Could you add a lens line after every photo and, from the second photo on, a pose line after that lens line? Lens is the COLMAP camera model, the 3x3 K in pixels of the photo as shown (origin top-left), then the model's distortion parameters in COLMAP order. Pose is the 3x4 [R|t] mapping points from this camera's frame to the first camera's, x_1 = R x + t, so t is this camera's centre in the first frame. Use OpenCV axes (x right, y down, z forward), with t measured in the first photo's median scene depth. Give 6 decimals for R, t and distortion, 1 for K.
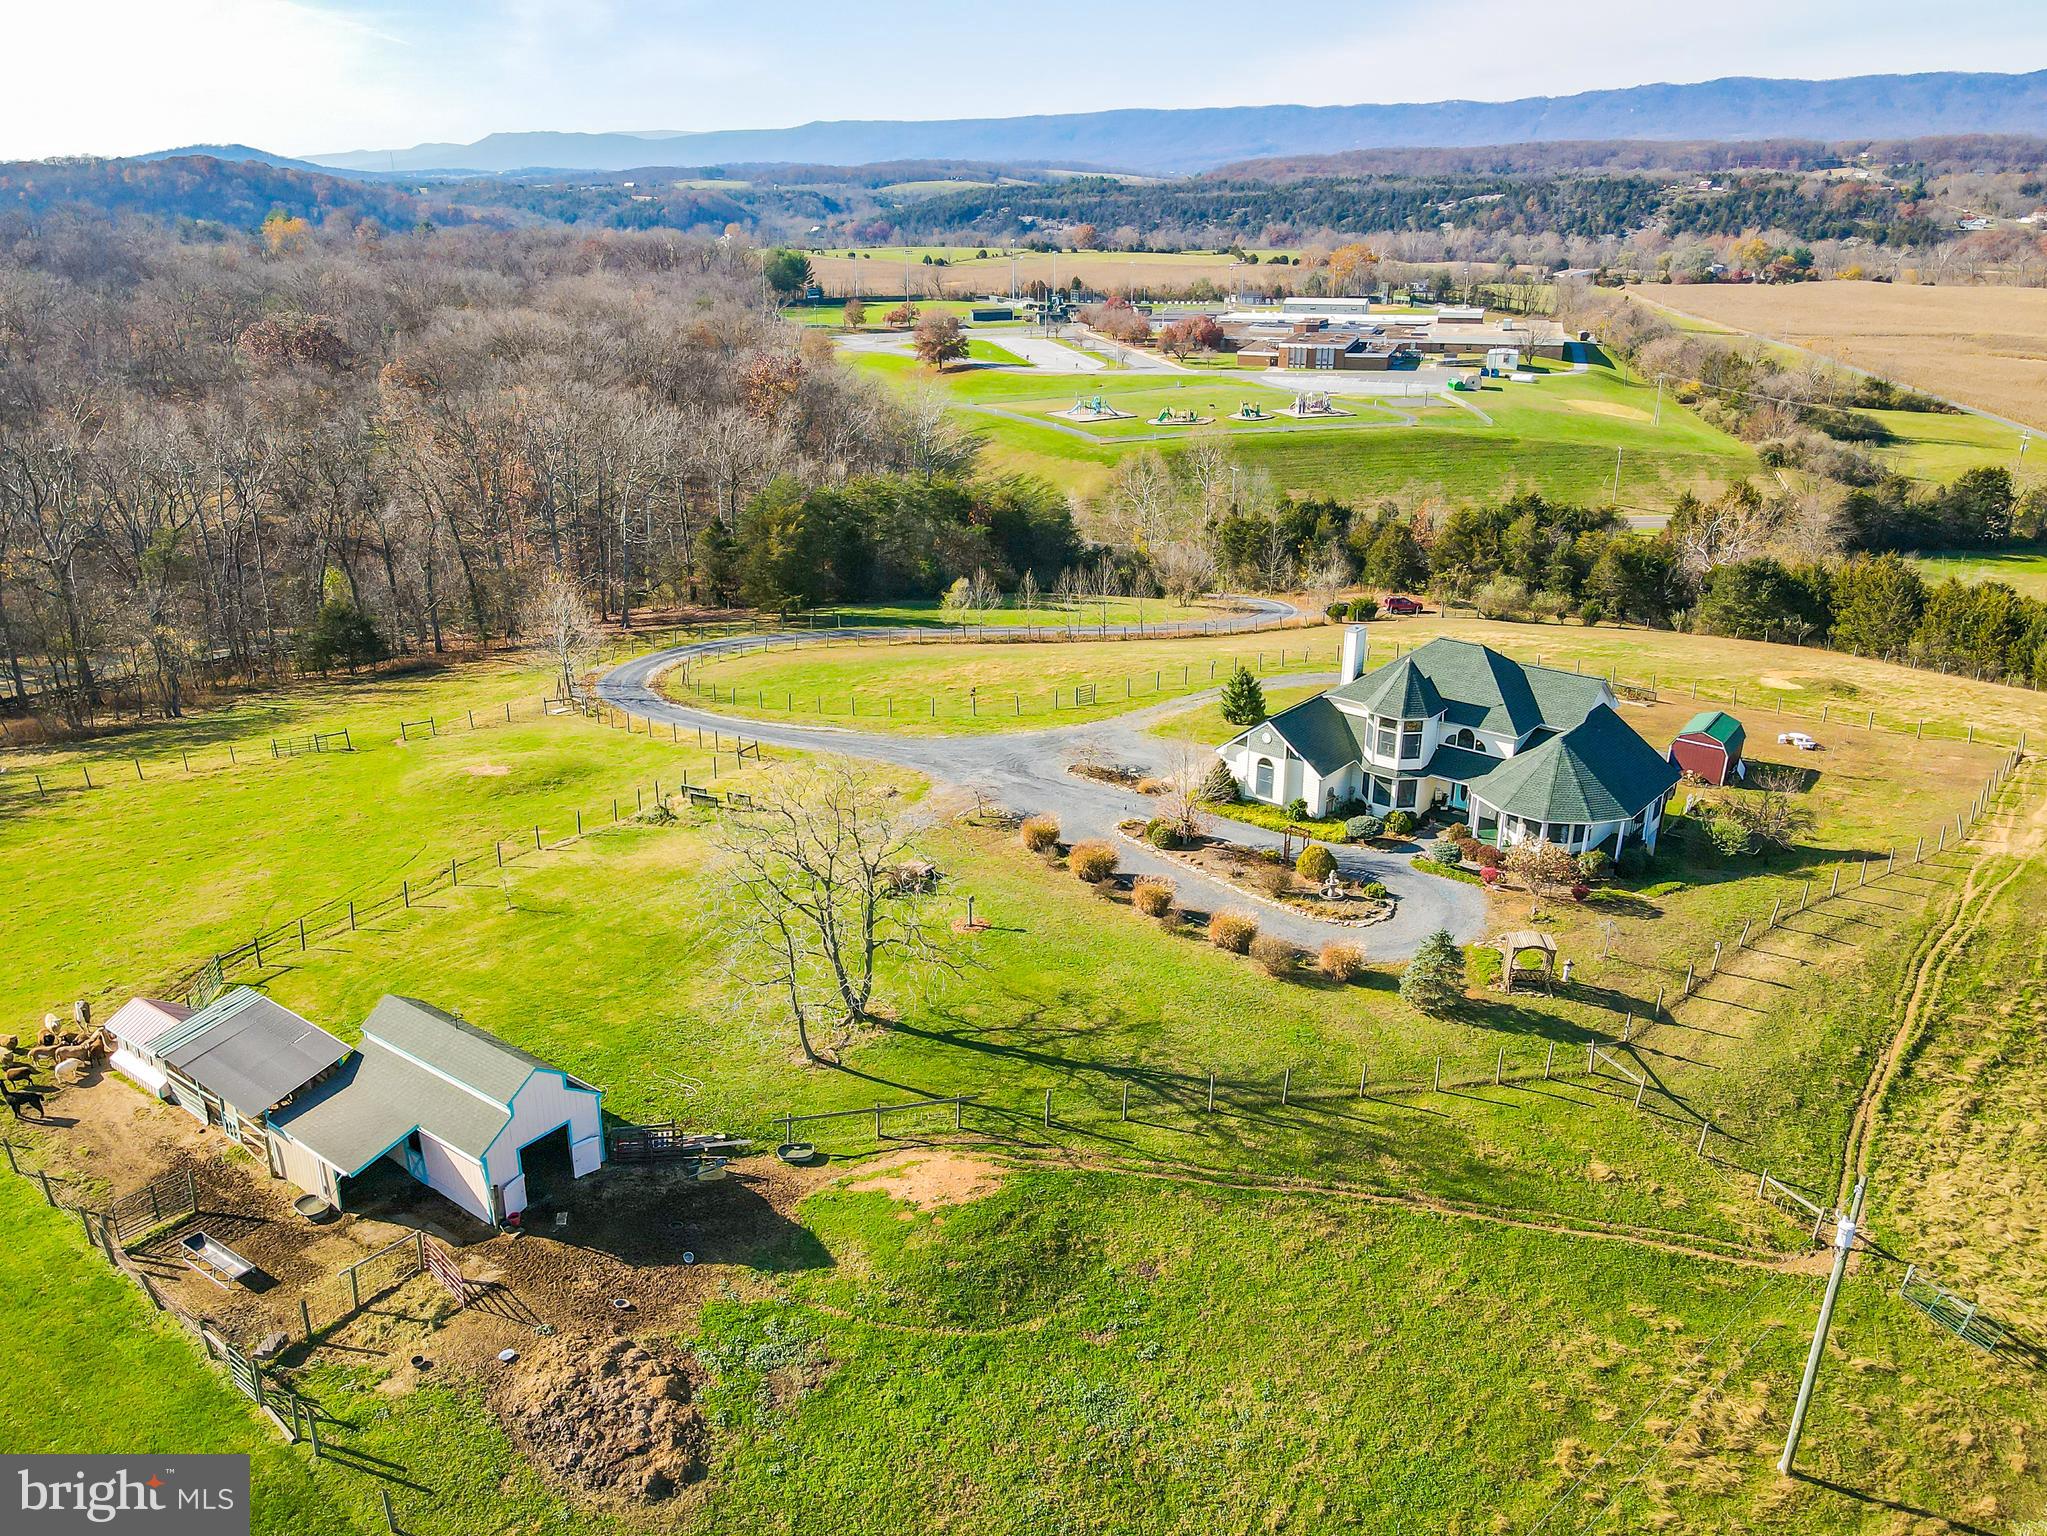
lens RADIAL K [[1526.6, 0, 1023.5], [0, 1526.6, 768.0], [0, 0, 1]] dist [0.013157, 0.007638]
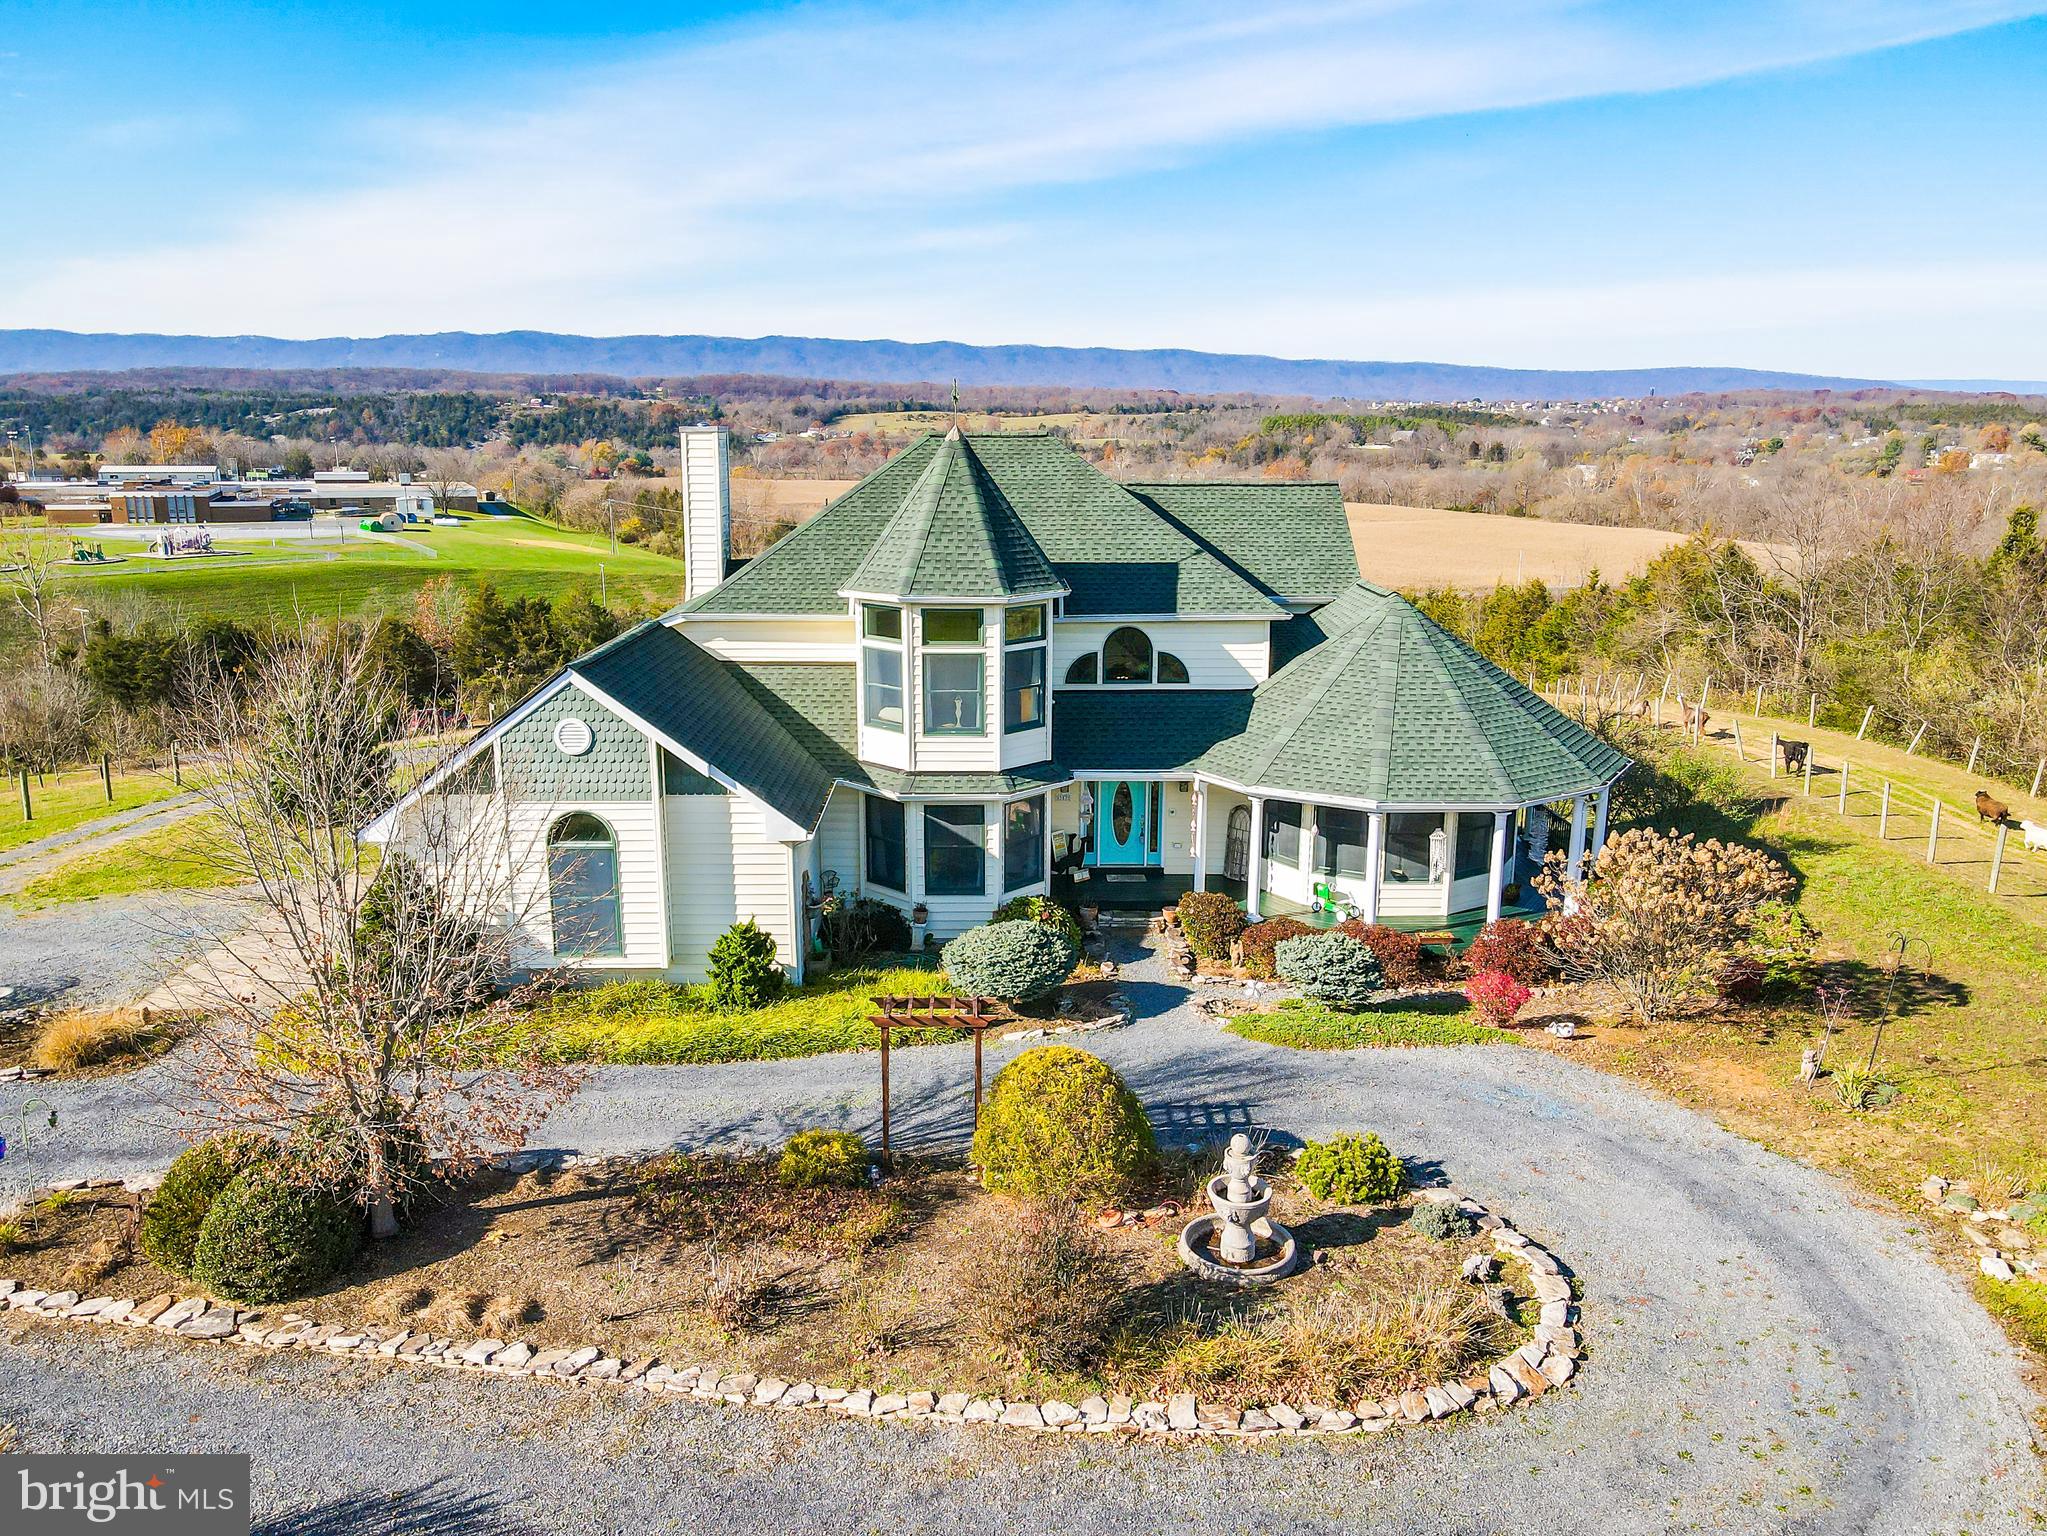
lens RADIAL K [[1499.2, 0, 1023.5], [0, 1499.2, 768.0], [0, 0, 1]] dist [0.013974, 0.015936]
pose [[0.755335, -0.139488, 0.640321, 0.017133], [0.231135, 0.971000, -0.061128, 0.007363], [-0.613225, 0.194172, 0.765671, 0.267444]]
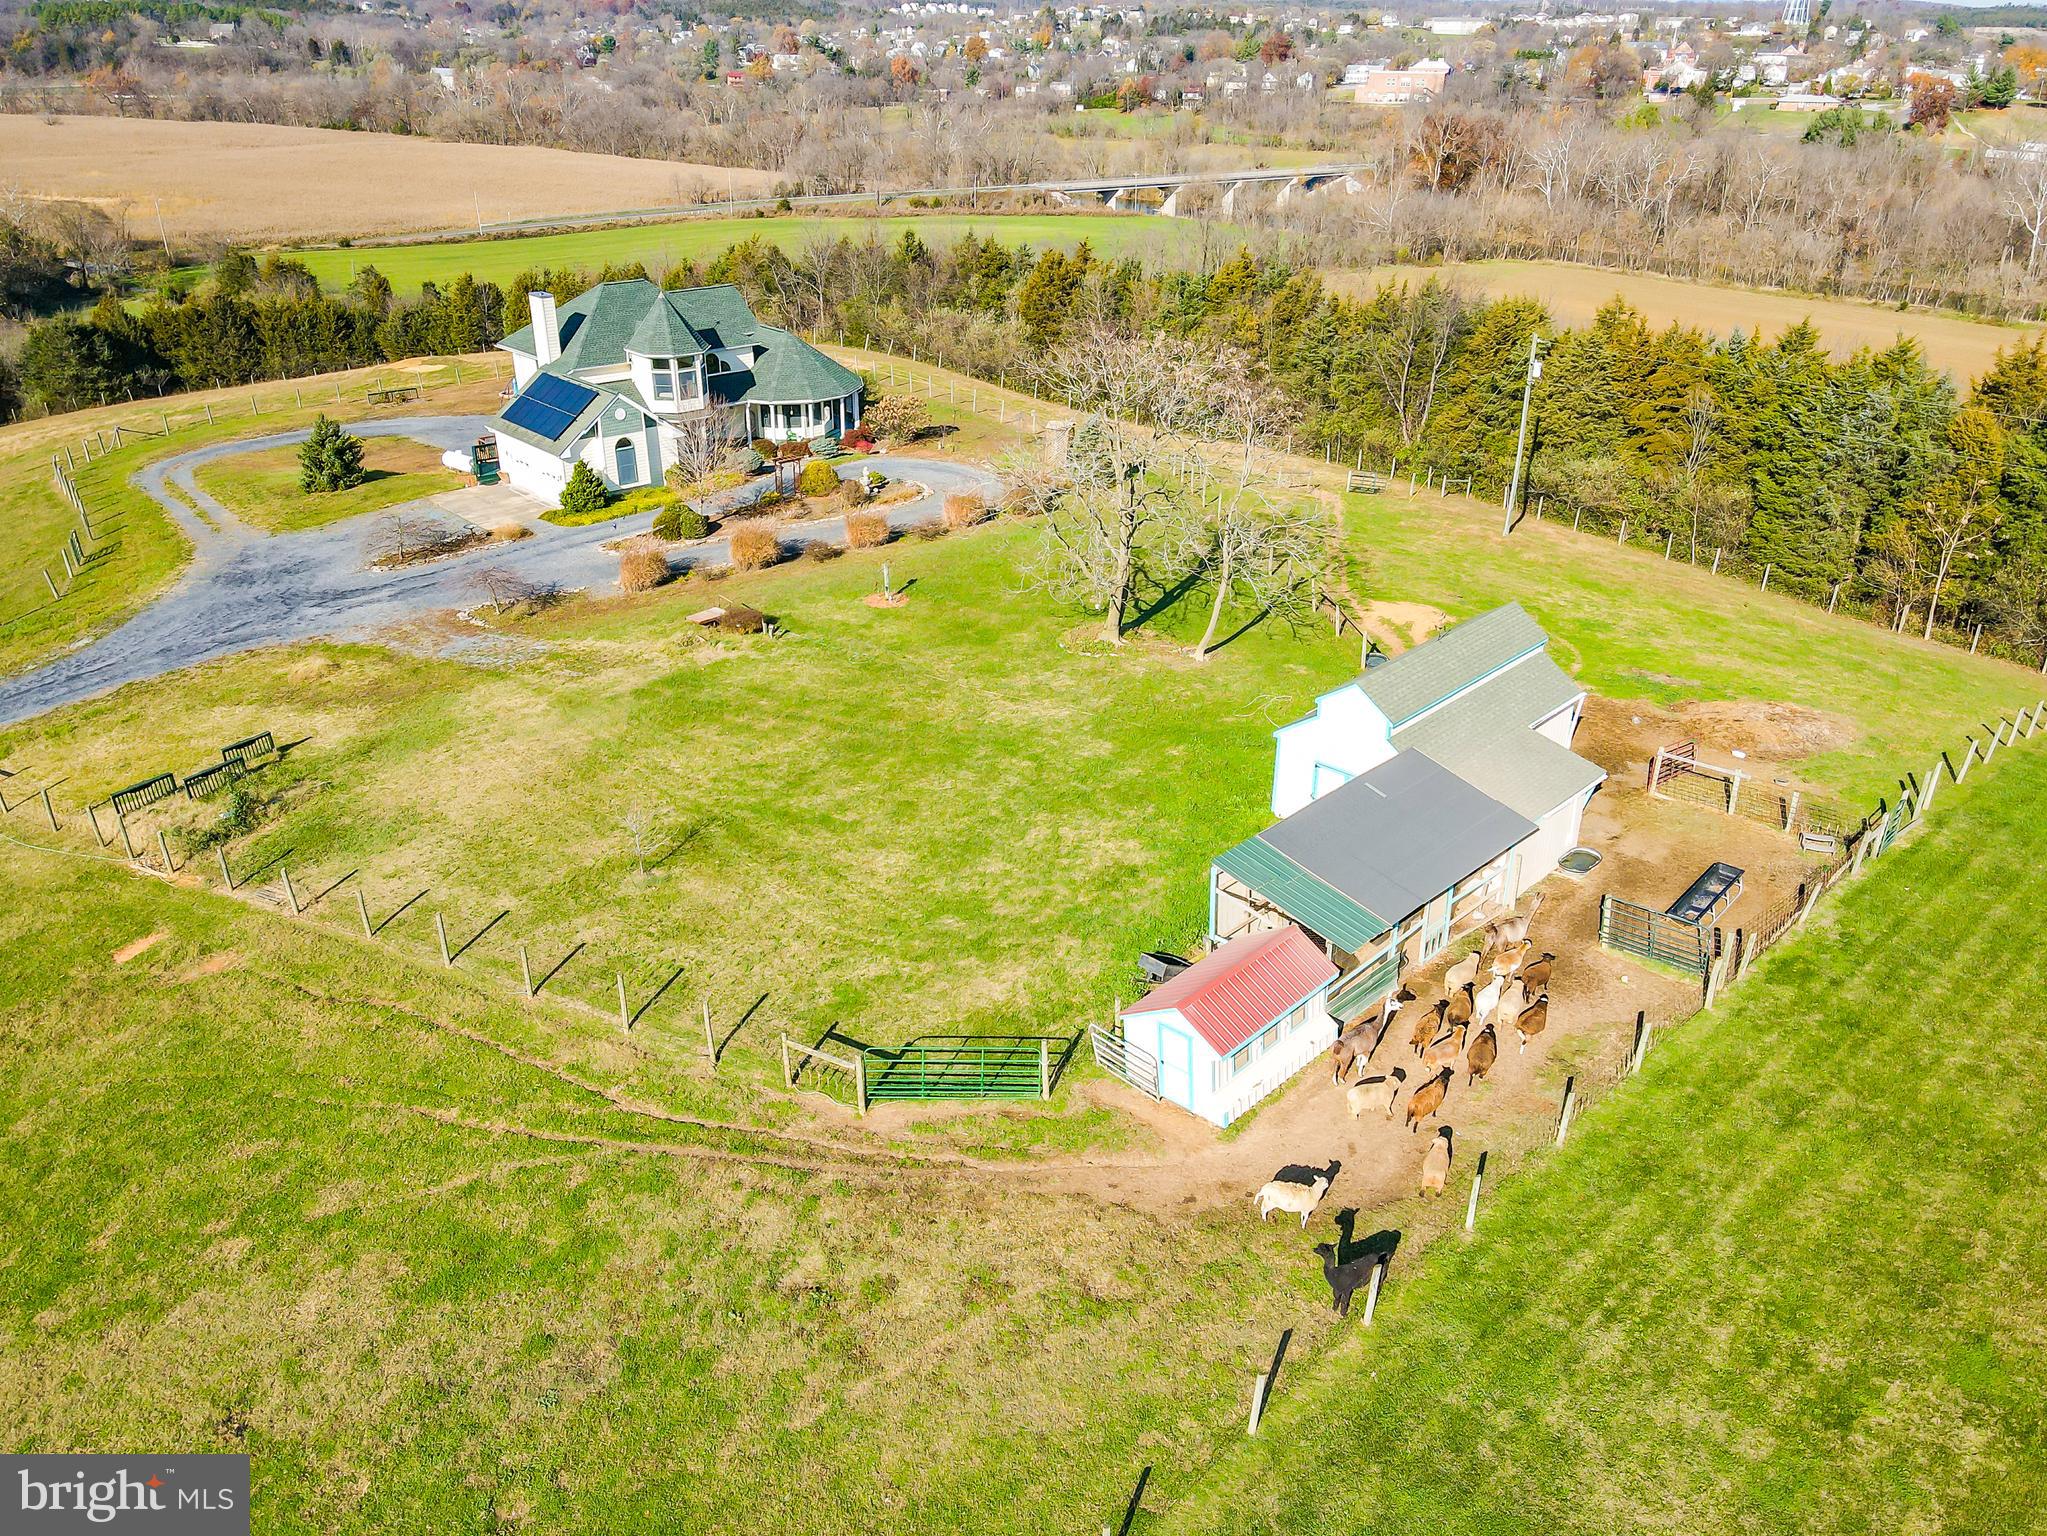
lens RADIAL K [[1490.4, 0, 1023.5], [0, 1490.4, 768.0], [0, 0, 1]] dist [0.041348, -0.030057]
pose [[0.145552, -0.442993, 0.884631, -0.241342], [0.350370, 0.859285, 0.372653, -0.030716], [-0.925233, 0.255708, 0.280282, 0.210699]]
